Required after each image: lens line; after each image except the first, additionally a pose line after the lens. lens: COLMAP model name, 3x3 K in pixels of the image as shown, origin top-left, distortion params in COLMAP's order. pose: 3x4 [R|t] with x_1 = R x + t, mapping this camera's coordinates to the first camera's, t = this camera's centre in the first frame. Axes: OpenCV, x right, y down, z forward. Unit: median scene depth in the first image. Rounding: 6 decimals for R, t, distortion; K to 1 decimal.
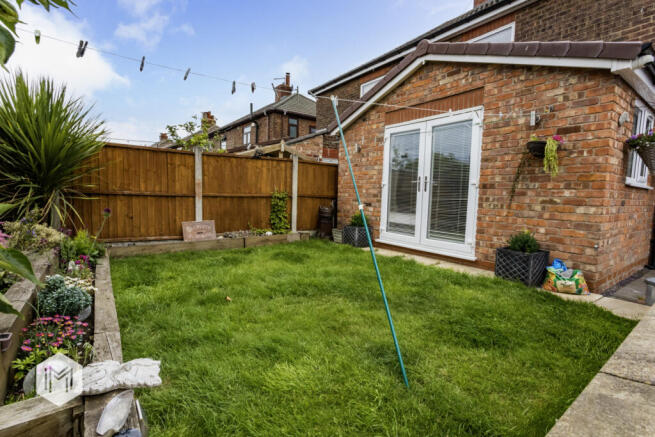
lens RADIAL K [[308.7, 0, 330.2], [0, 308.7, 217.6], [0, 0, 1]] dist [-0.000821, 0.001849]
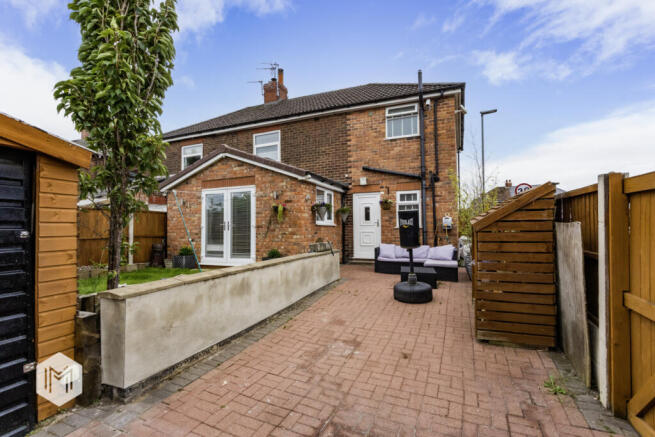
lens RADIAL K [[308.6, 0, 327.3], [0, 308.6, 218.6], [0, 0, 1]] dist [-0.003510, -0.000093]
pose [[0.856360, -0.015025, 0.516161, -0.092105], [0.074119, 0.992803, -0.094070, 0.046915], [-0.511032, 0.118815, 0.851310, -0.675656]]
